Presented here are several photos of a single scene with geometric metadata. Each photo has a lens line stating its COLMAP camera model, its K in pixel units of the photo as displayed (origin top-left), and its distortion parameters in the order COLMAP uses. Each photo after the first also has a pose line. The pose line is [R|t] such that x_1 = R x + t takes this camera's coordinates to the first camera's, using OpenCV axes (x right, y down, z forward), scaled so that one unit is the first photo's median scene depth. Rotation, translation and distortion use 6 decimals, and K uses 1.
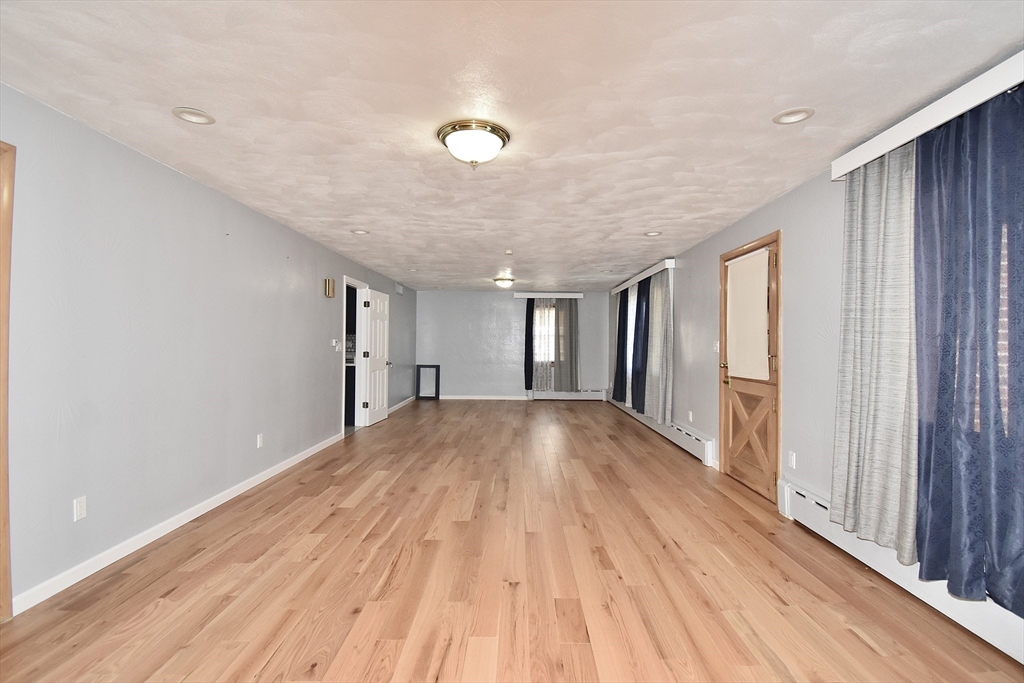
lens RADIAL K [[480.1, 0, 541.2], [0, 480.1, 338.5], [0, 0, 1]] dist [0.028015, -0.026020]
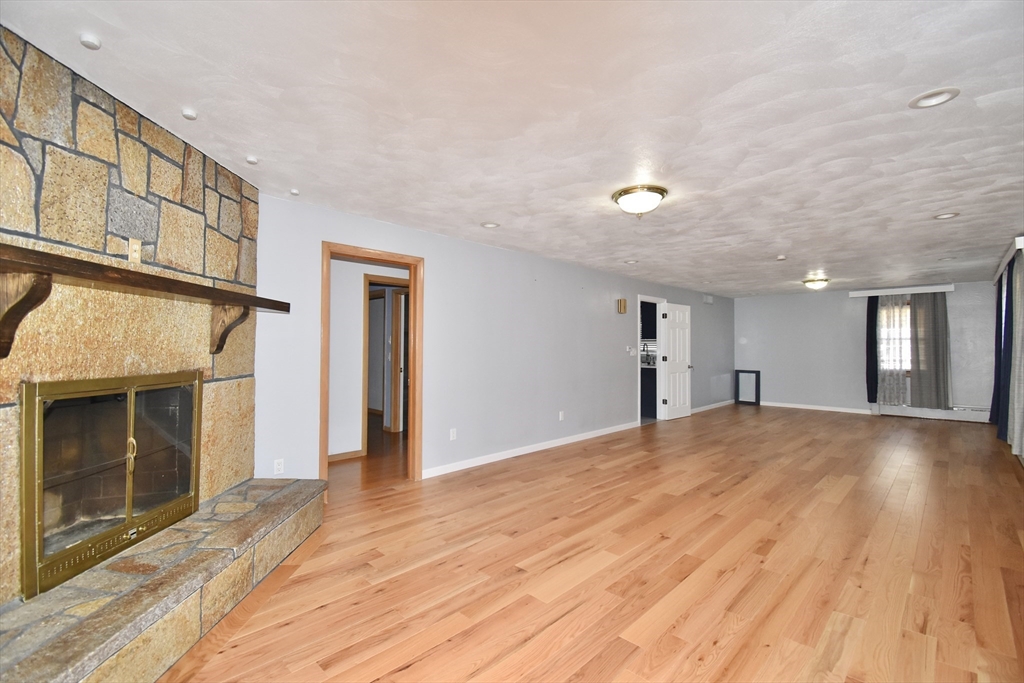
lens RADIAL K [[480.1, 0, 541.2], [0, 480.1, 338.5], [0, 0, 1]] dist [0.028015, -0.026020]
pose [[0.724586, -0.017113, -0.688972, 0.218831], [0.009654, 0.999846, -0.014682, -0.001574], [0.689117, 0.003987, 0.724640, -0.057999]]
